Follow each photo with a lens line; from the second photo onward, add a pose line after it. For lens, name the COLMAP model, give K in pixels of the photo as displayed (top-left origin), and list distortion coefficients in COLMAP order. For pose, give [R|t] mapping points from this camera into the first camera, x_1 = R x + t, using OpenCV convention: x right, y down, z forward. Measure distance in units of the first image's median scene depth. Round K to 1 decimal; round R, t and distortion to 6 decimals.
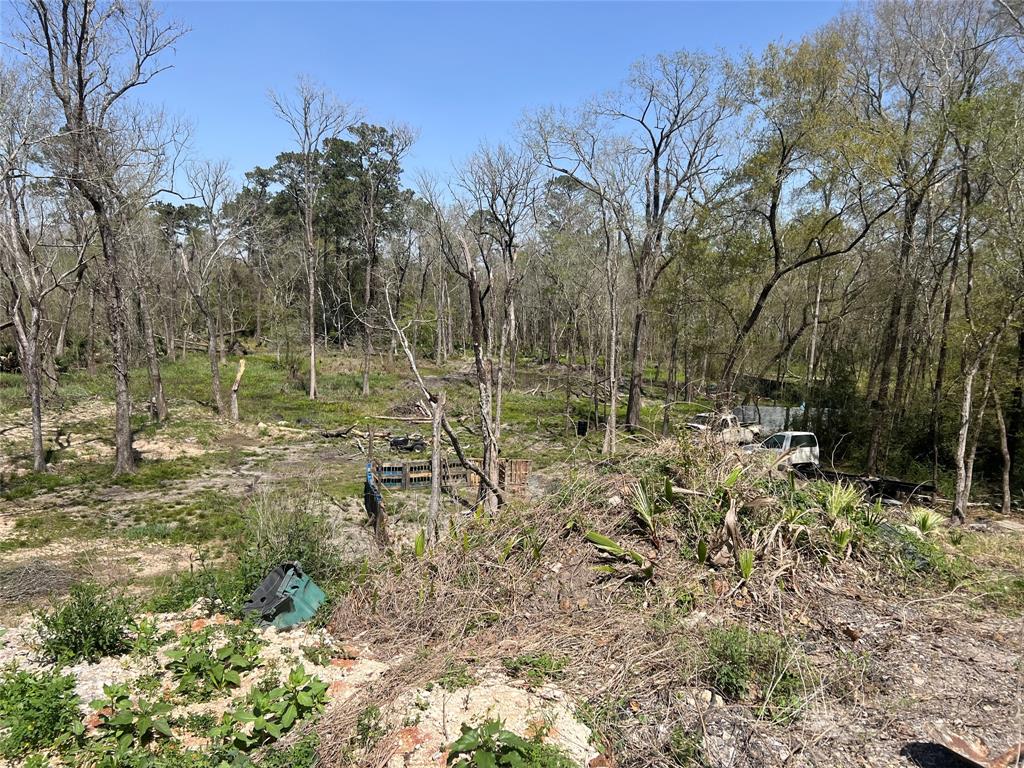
lens RADIAL K [[769.1, 0, 513.9], [0, 769.1, 384.1], [0, 0, 1]] dist [0.065205, -0.074152]
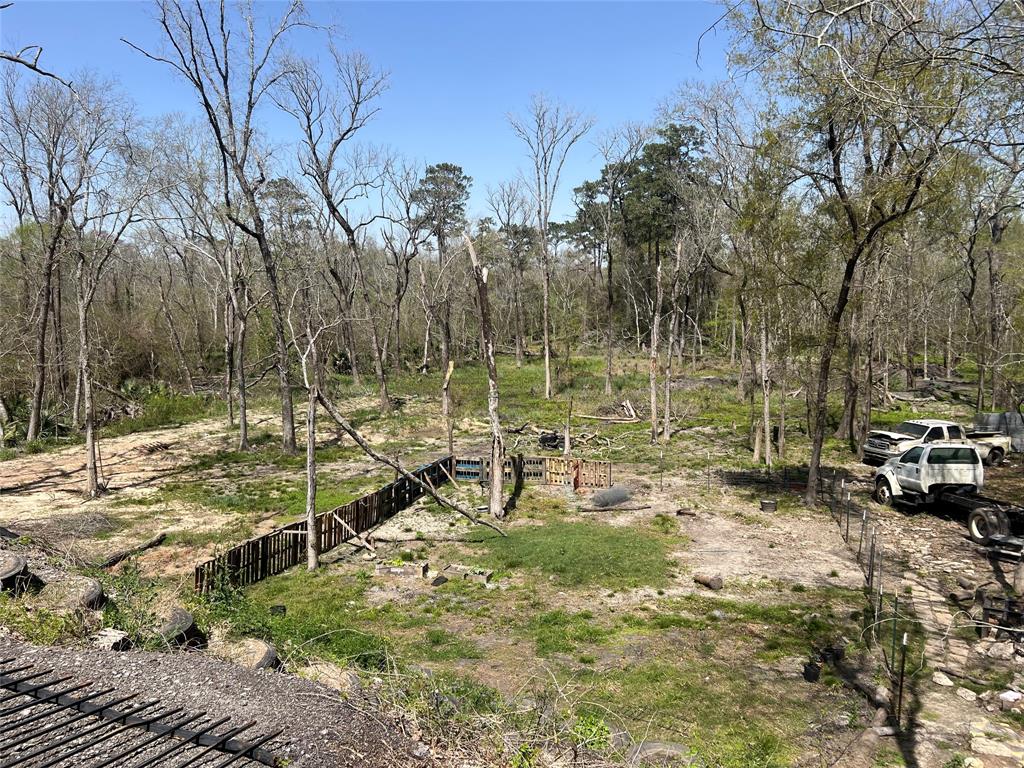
lens RADIAL K [[769.1, 0, 522.3], [0, 769.1, 384.3], [0, 0, 1]] dist [0.065205, -0.074152]
pose [[0.878393, 0.002256, -0.477934, 0.279751], [-0.003965, 0.999989, -0.002566, 0.004364], [0.477923, 0.004149, 0.878392, 0.080736]]
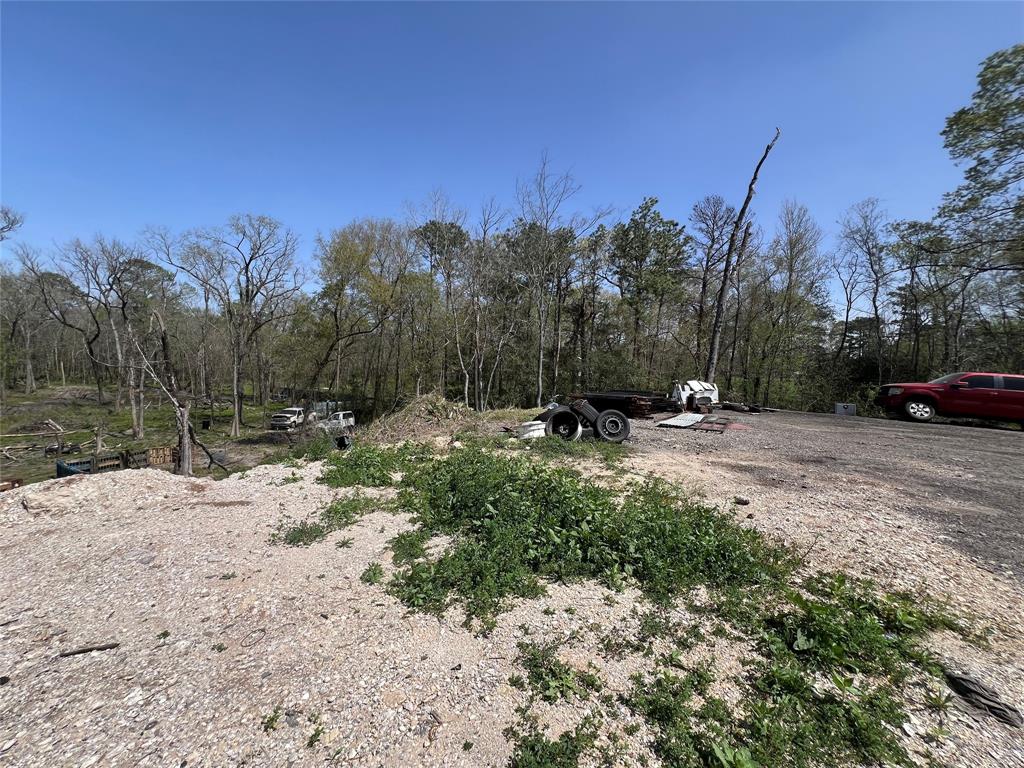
lens RADIAL K [[409.4, 0, 511.4], [0, 409.4, 382.8], [0, 0, 1]] dist [-0.002353, 0.000759]
pose [[0.676362, -0.044667, 0.735214, -0.116992], [0.060147, 0.998175, 0.005311, 0.002539], [-0.734109, 0.040629, 0.677815, -0.085741]]
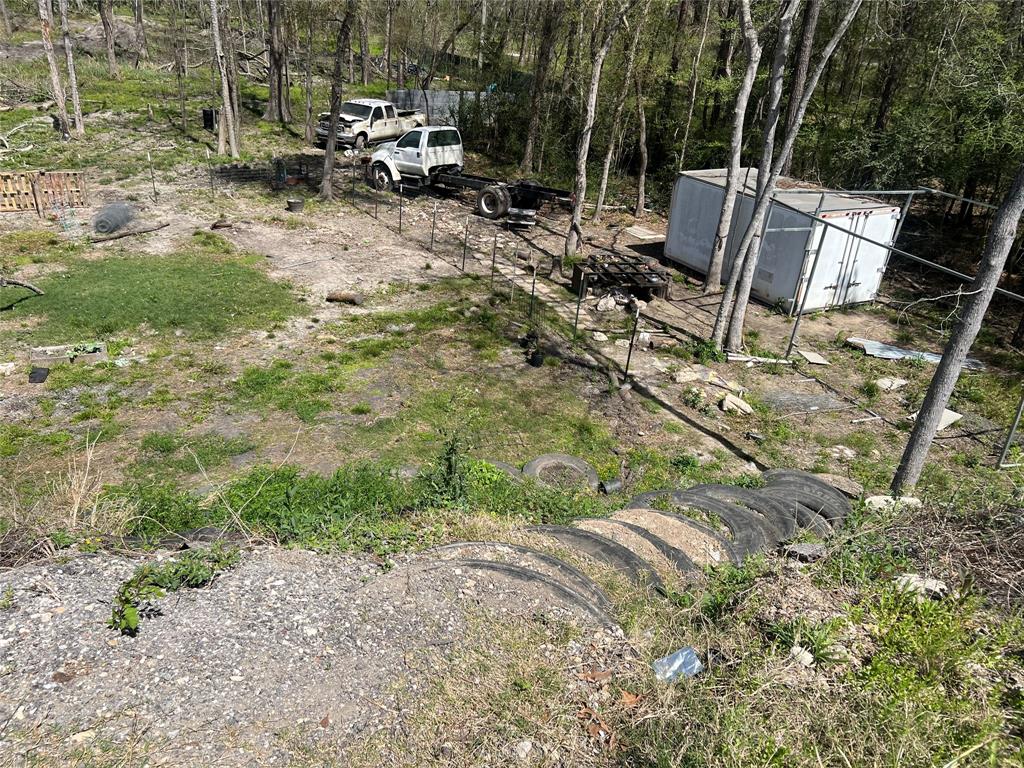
lens RADIAL K [[769.1, 0, 508.7], [0, 769.1, 382.7], [0, 0, 1]] dist [0.065205, -0.074152]
pose [[0.945858, -0.113476, 0.304099, 0.116056], [-0.013369, 0.922481, 0.385811, -0.005601], [-0.324306, -0.368988, 0.871019, 0.106539]]
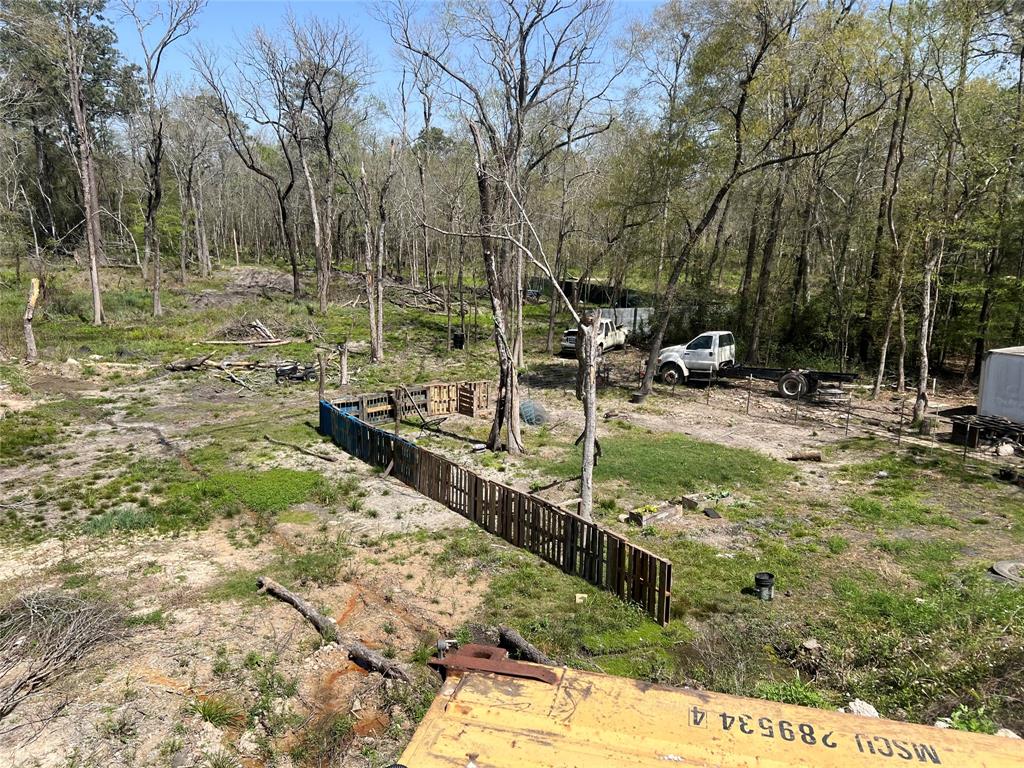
lens RADIAL K [[769.1, 0, 520.2], [0, 769.1, 373.7], [0, 0, 1]] dist [0.065205, -0.074152]
pose [[0.929786, -0.078724, 0.359584, -0.196680], [0.039019, 0.992438, 0.116382, -0.010060], [-0.366026, -0.094180, 0.925827, 0.105487]]
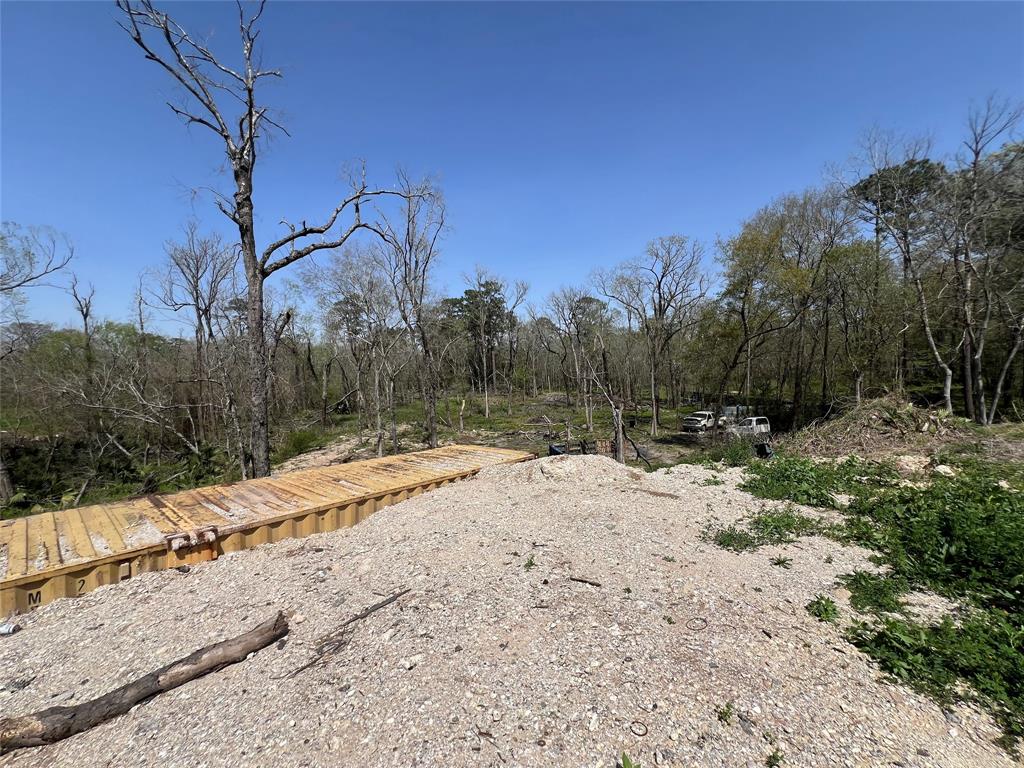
lens RADIAL K [[409.4, 0, 510.7], [0, 409.4, 383.7], [0, 0, 1]] dist [-0.002353, 0.000759]
pose [[0.993024, -0.069164, -0.095497, -0.121290], [0.063274, 0.995981, -0.063390, 0.002231], [0.099497, 0.056905, 0.993409, -0.085047]]
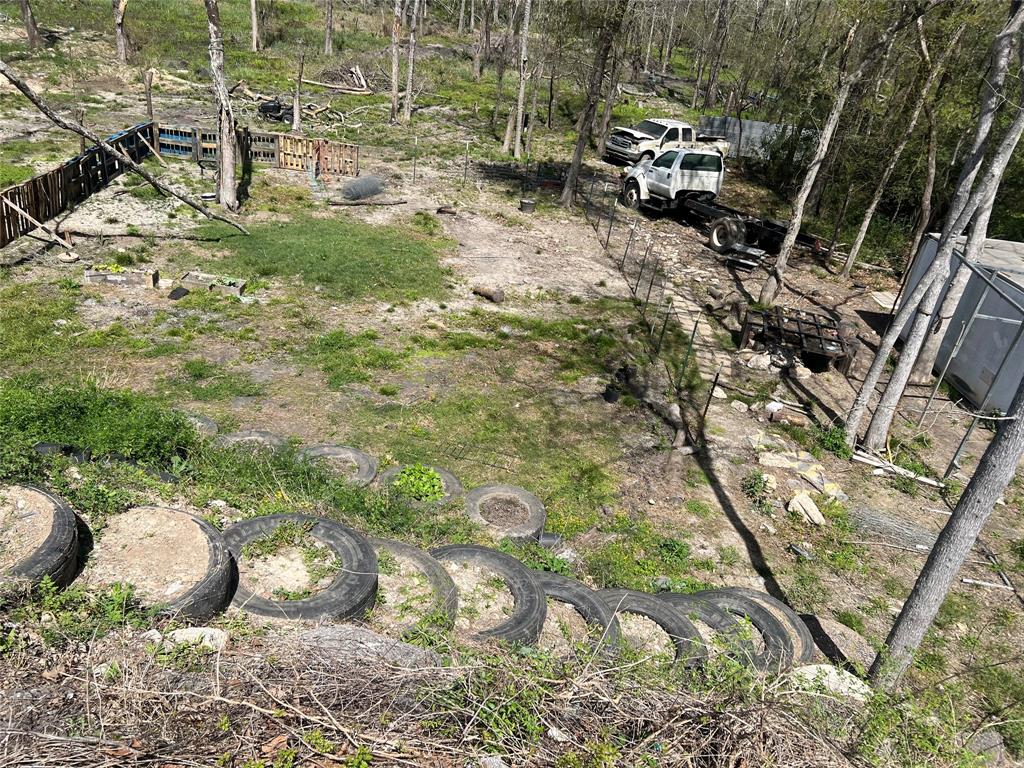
lens RADIAL K [[769.1, 0, 512.9], [0, 769.1, 391.9], [0, 0, 1]] dist [0.065205, -0.074152]
pose [[0.983920, 0.151952, -0.093873, 0.223250], [-0.104720, 0.916540, 0.385989, 0.002091], [0.144690, -0.369952, 0.917715, 0.118886]]
